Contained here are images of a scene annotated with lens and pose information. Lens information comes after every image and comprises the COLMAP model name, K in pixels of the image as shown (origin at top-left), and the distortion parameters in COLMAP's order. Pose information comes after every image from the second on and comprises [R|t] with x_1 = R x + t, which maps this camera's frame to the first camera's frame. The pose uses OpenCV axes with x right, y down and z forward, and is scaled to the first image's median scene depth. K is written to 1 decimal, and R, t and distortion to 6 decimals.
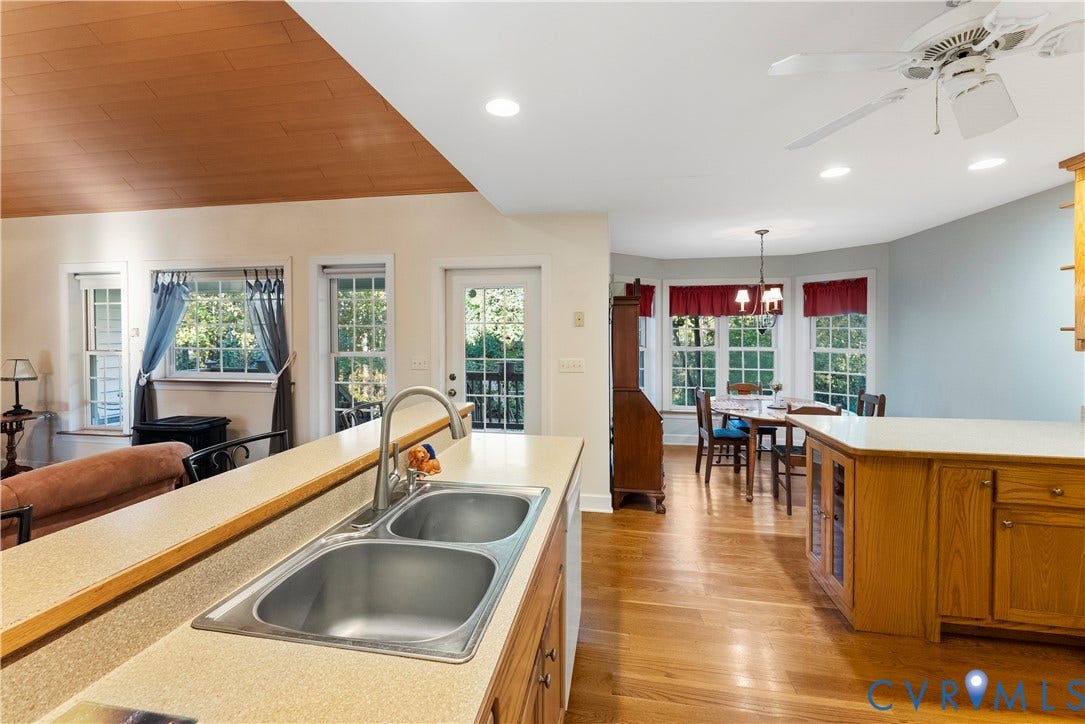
lens RADIAL K [[455.9, 0, 545.3], [0, 455.9, 338.6], [0, 0, 1]] dist [0.004530, 0.000328]
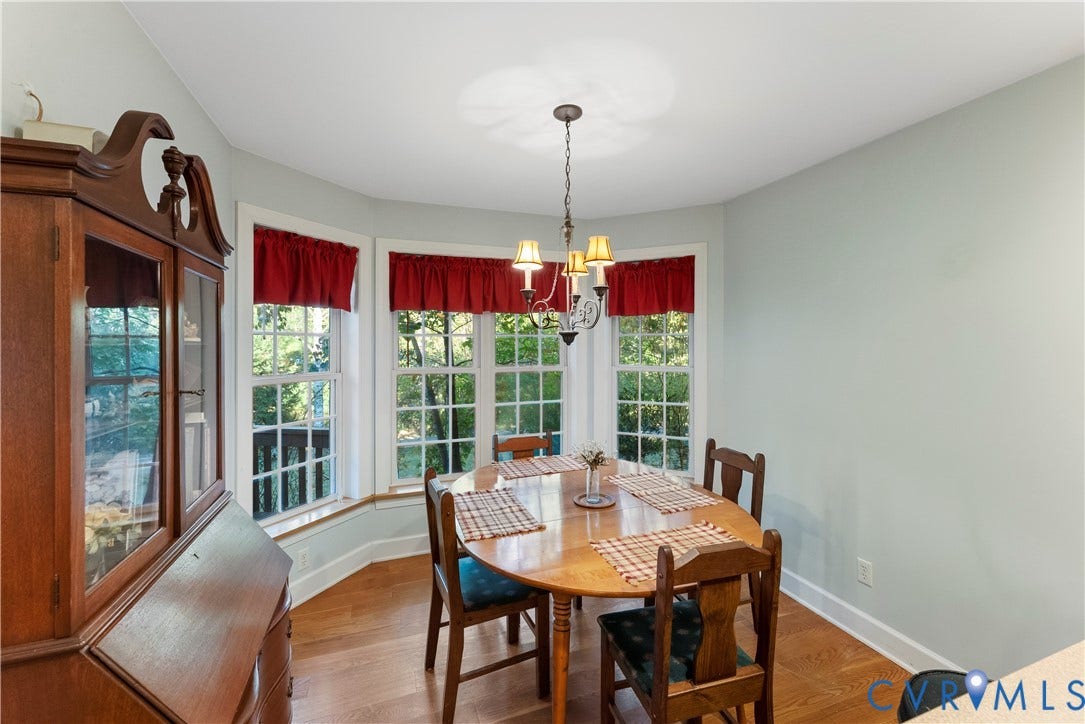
lens RADIAL K [[455.9, 0, 545.3], [0, 455.9, 338.6], [0, 0, 1]] dist [0.004530, 0.000328]
pose [[0.876669, 0.004575, 0.481073, 0.190265], [0.004824, 0.999821, -0.018299, -0.005809], [-0.481070, 0.018363, 0.876490, 0.488806]]
